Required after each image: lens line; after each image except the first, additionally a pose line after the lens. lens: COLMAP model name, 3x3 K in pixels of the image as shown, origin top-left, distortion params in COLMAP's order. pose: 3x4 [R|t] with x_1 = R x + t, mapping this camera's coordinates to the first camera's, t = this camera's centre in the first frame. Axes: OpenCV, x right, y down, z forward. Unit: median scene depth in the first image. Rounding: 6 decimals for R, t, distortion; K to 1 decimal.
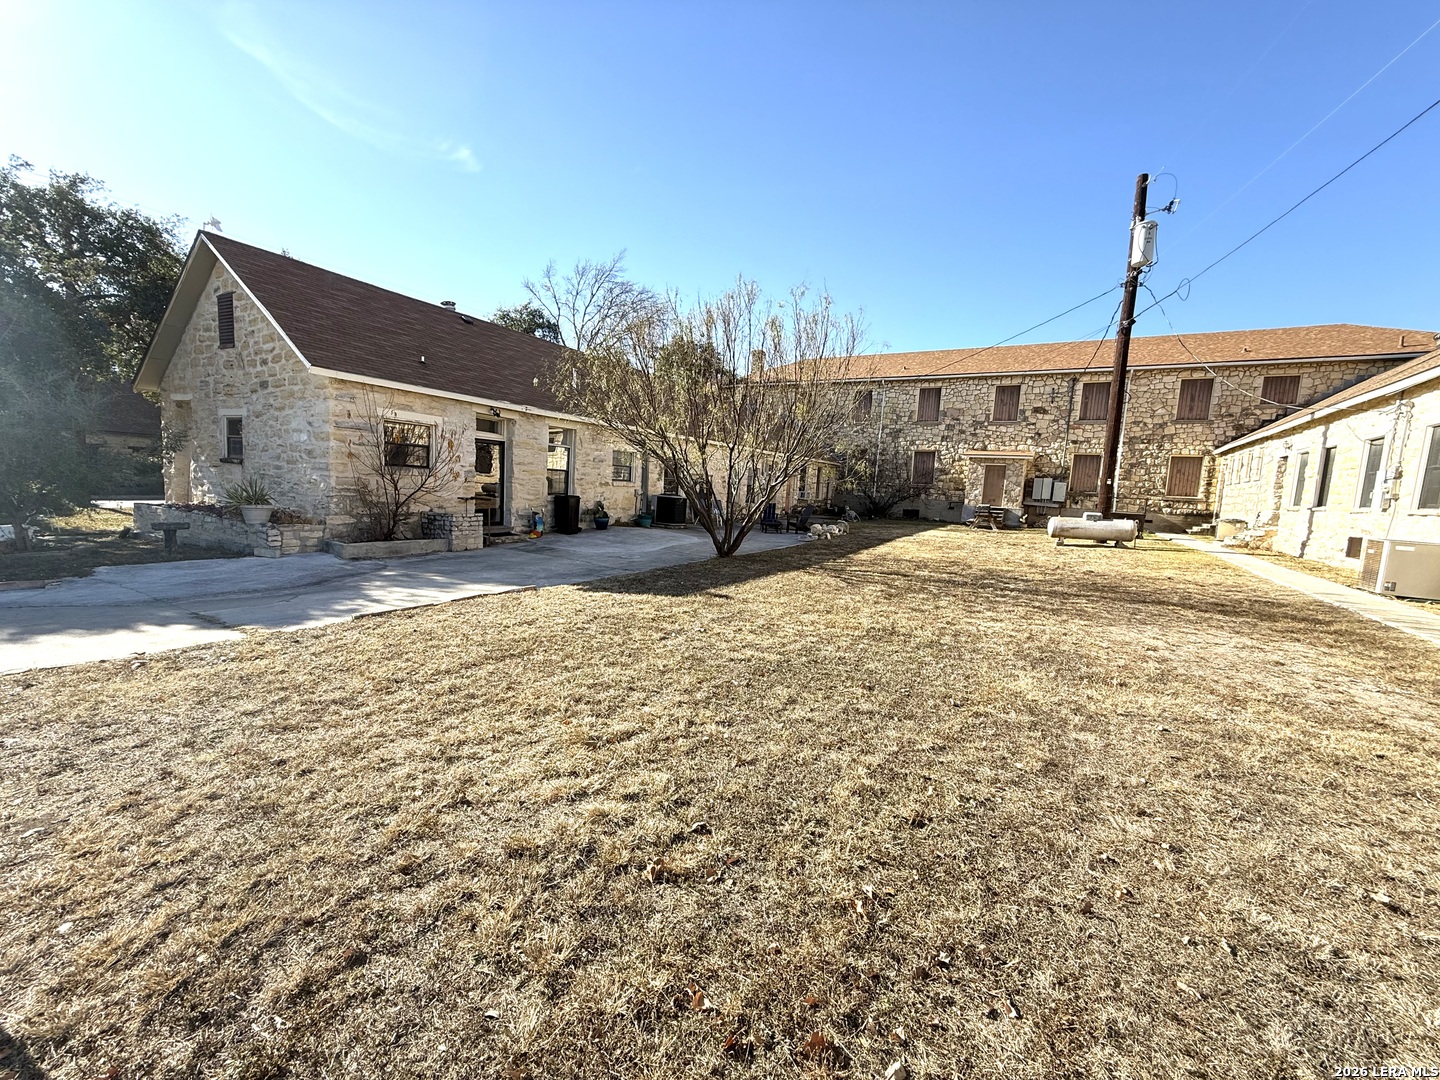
lens RADIAL K [[571.5, 0, 717.6], [0, 571.5, 543.1], [0, 0, 1]] dist [-0.000414, -0.000207]
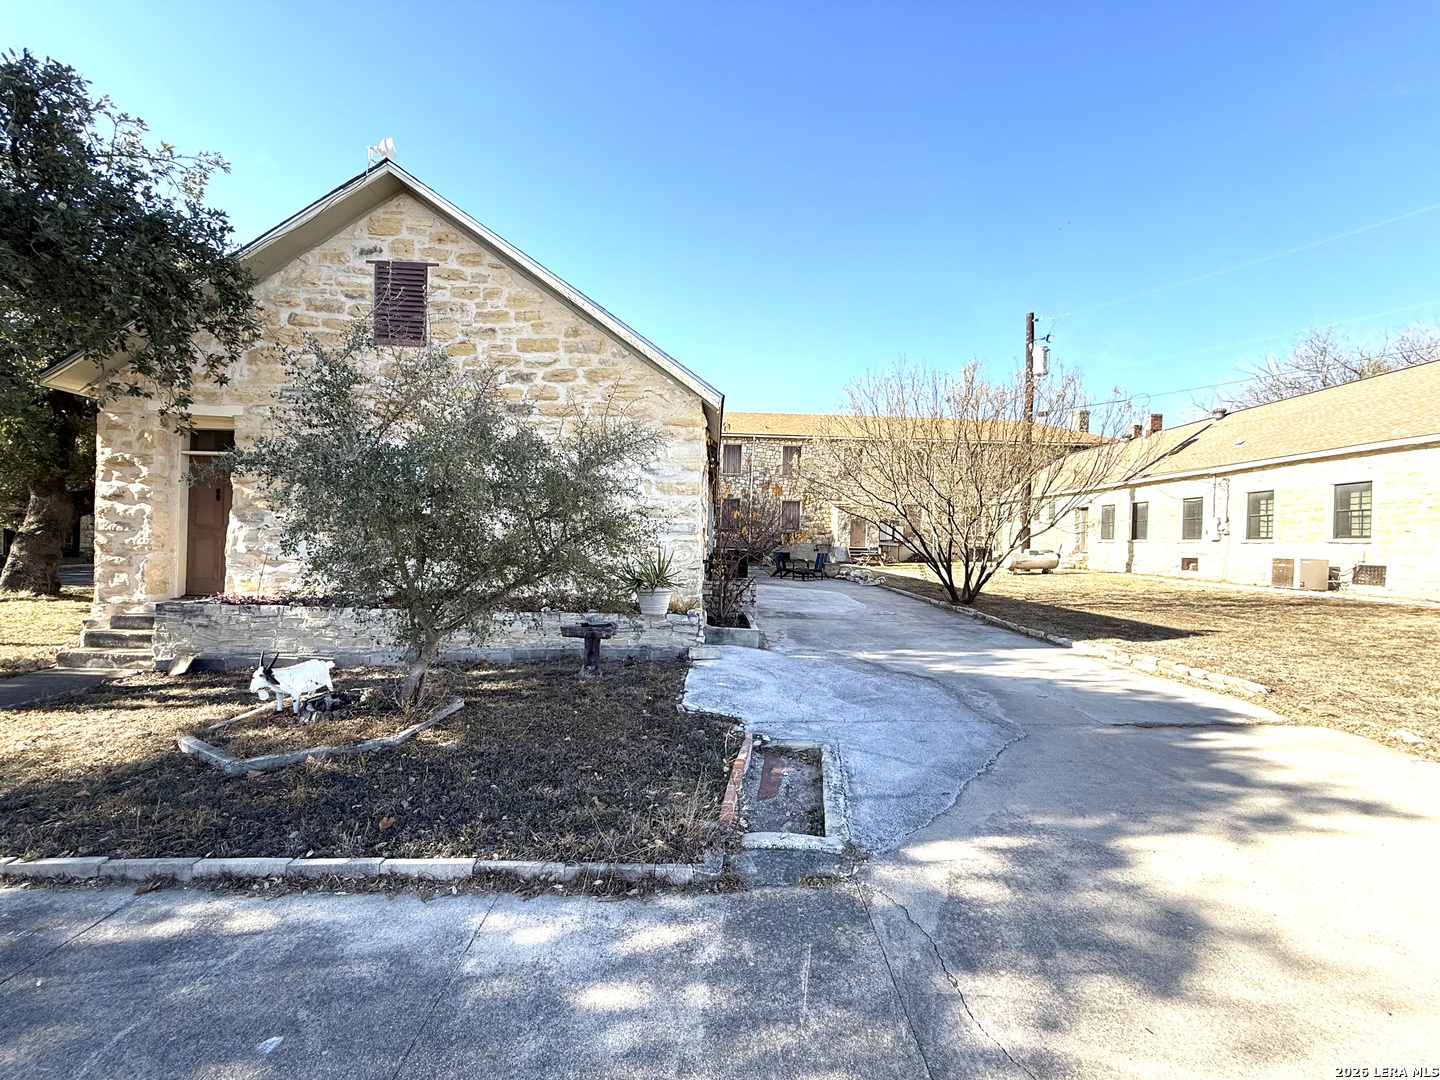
lens RADIAL K [[571.5, 0, 714.9], [0, 571.5, 541.1], [0, 0, 1]] dist [-0.000414, -0.000207]
pose [[0.856108, -0.032146, 0.515796, -0.669756], [0.074081, 0.995390, -0.060923, -0.045129], [-0.511460, 0.090367, 0.854542, 0.223869]]
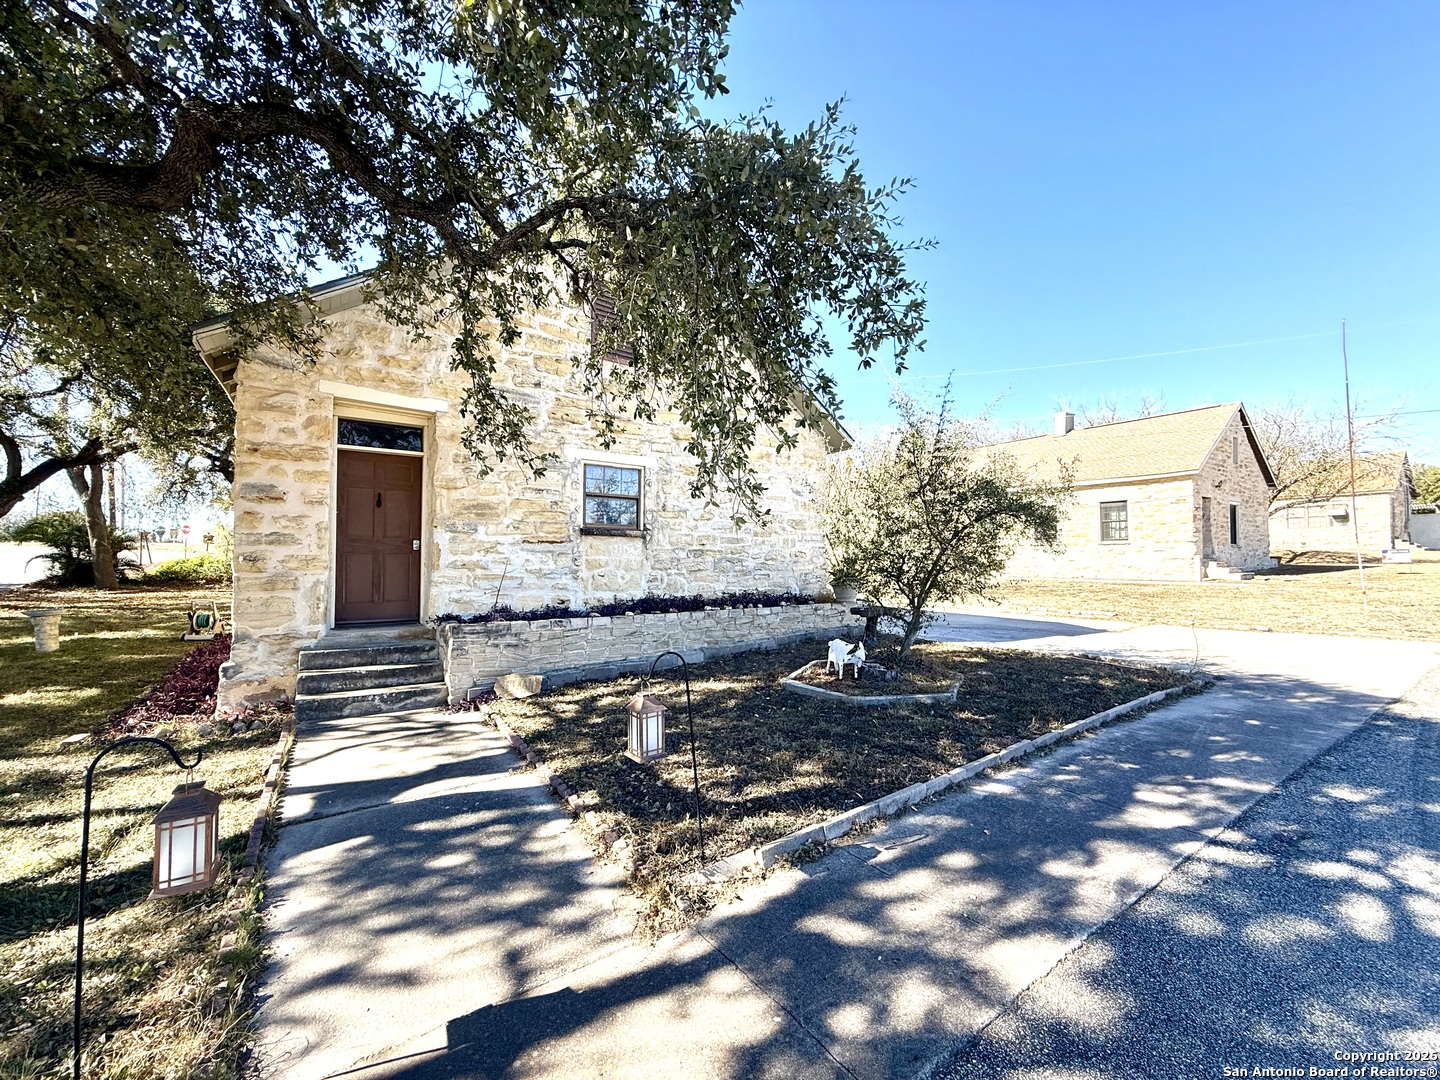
lens RADIAL K [[571.5, 0, 715.2], [0, 571.5, 542.1], [0, 0, 1]] dist [-0.000414, -0.000207]
pose [[0.431906, -0.027127, 0.901511, -1.054769], [0.115067, 0.993037, -0.025247, -0.079624], [-0.894549, 0.114638, 0.432020, 0.477085]]
